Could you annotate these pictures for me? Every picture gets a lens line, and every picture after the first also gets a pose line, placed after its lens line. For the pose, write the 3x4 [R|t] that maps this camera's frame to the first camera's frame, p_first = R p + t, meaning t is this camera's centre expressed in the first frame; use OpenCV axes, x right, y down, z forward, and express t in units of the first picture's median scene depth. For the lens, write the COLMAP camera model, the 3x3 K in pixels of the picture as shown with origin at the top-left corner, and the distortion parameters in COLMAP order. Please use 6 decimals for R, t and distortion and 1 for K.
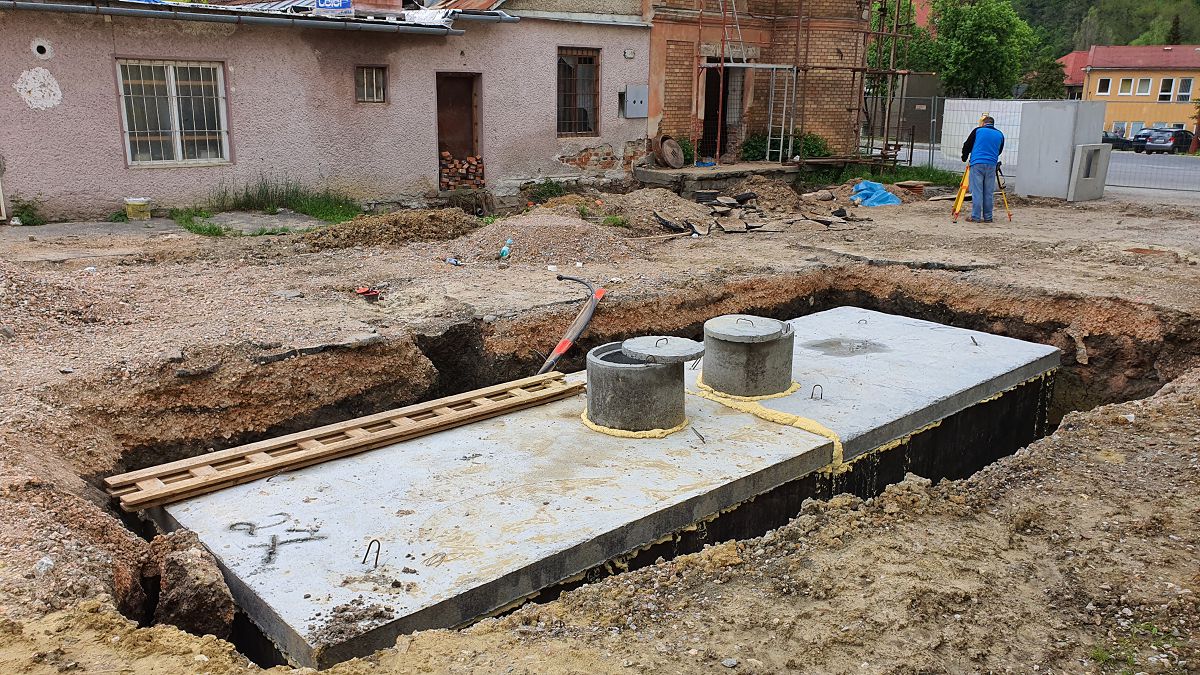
lens RADIAL K [[914.1, 0, 598.0], [0, 914.1, 345.0], [0, 0, 1]] dist [0.072102, -0.085611]
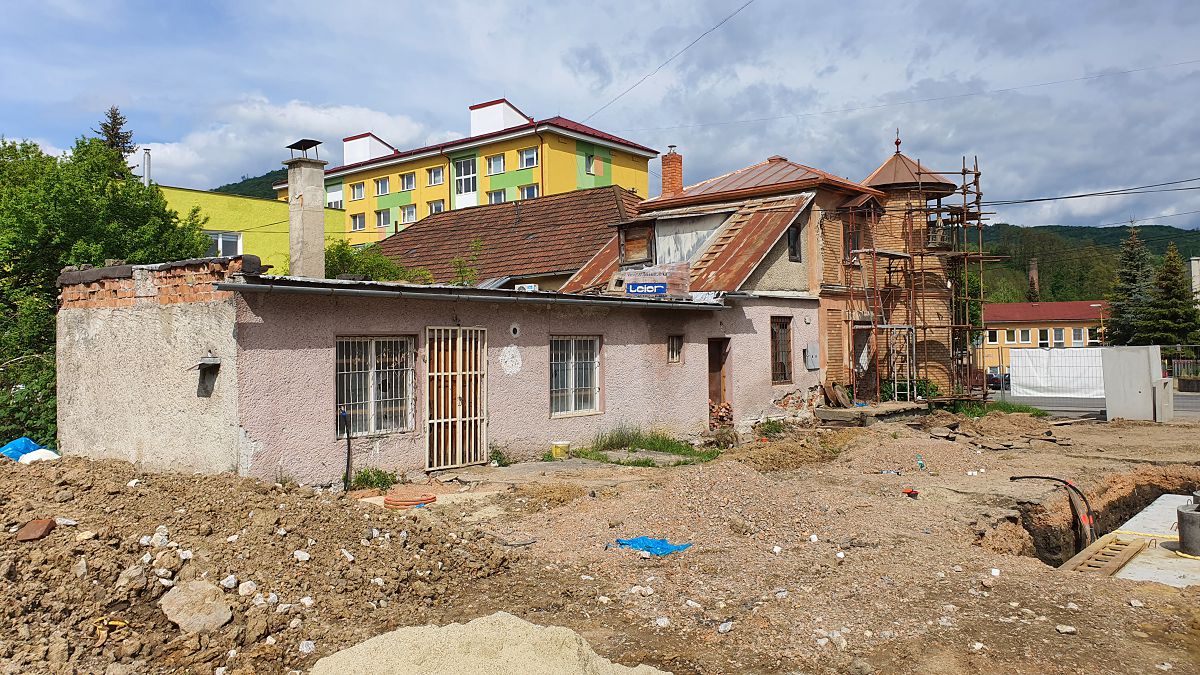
lens RADIAL K [[914.1, 0, 599.9], [0, 914.1, 333.0], [0, 0, 1]] dist [0.072102, -0.085611]
pose [[0.988578, -0.025152, 0.148596, -0.450015], [0.066328, 0.957963, -0.279118, 0.034578], [-0.135329, 0.285786, 0.948690, -0.157117]]
